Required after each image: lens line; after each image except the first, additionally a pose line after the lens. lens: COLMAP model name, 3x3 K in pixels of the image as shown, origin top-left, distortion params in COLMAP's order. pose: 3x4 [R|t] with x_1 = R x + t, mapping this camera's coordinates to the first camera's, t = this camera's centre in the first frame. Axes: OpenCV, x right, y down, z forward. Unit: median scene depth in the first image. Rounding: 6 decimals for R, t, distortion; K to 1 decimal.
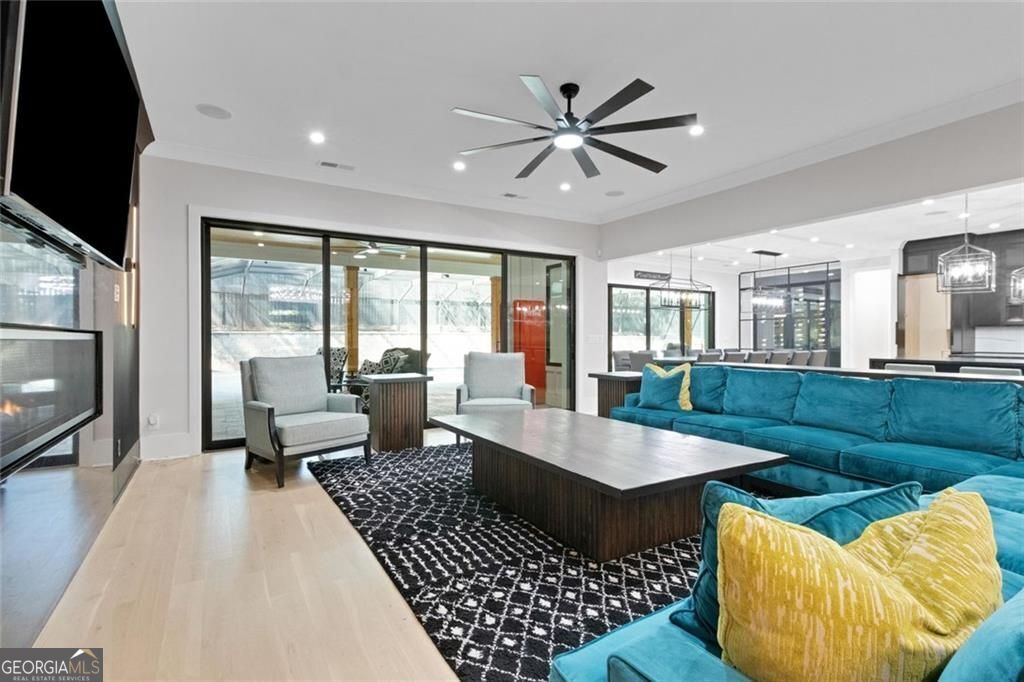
lens RADIAL K [[479.1, 0, 505.6], [0, 479.1, 339.5], [0, 0, 1]] dist [0.011080, -0.000053]
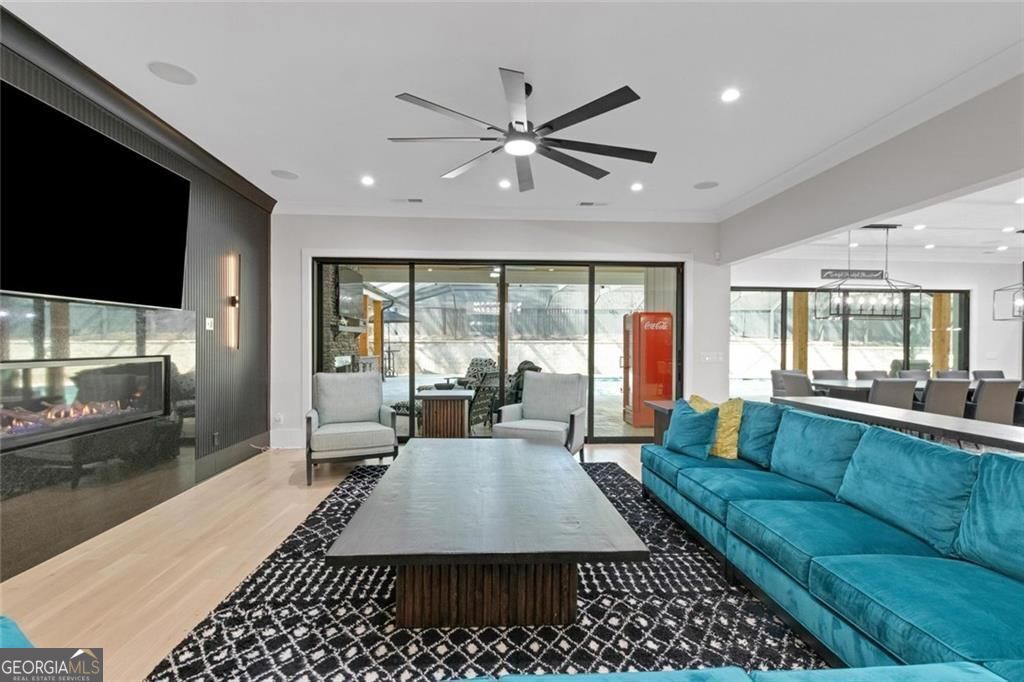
lens RADIAL K [[466.6, 0, 510.5], [0, 466.6, 346.8], [0, 0, 1]] dist [0.008626, -0.000286]
pose [[0.889008, 0.007782, -0.457826, 0.636966], [-0.006840, 0.999970, 0.003717, -0.052373], [0.457841, -0.000173, 0.889034, 0.261634]]
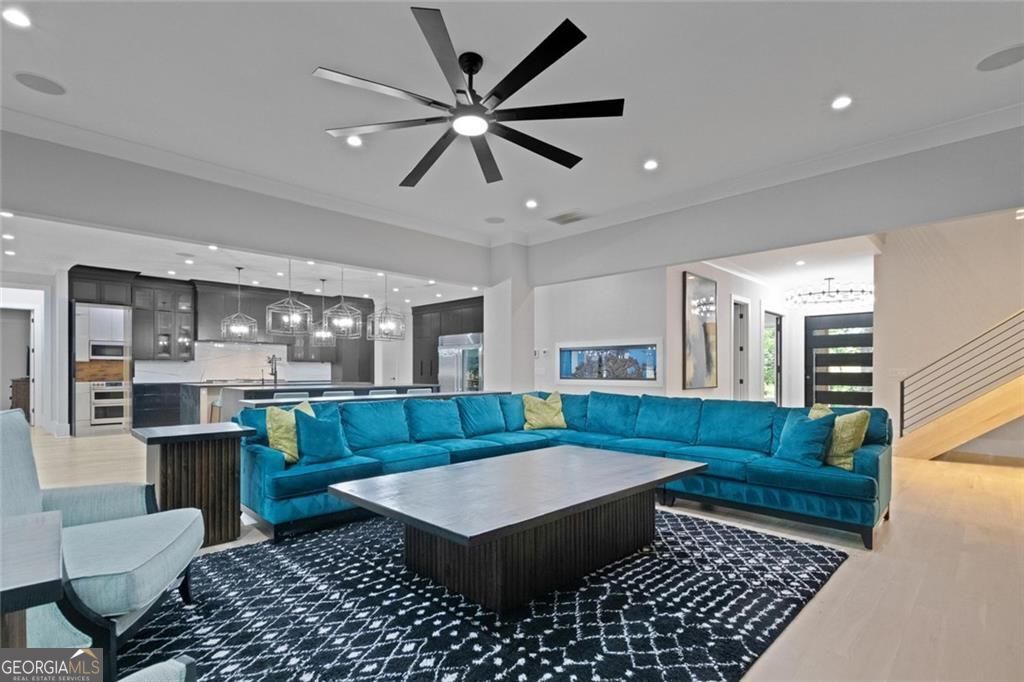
lens RADIAL K [[490.7, 0, 509.4], [0, 490.7, 370.3], [0, 0, 1]] dist [0.012079, -0.000013]
pose [[-0.240444, 0.000258, 0.970663, -0.829279], [0.005227, 0.999986, 0.001029, -0.003187], [-0.970649, 0.005321, -0.240442, 1.394337]]
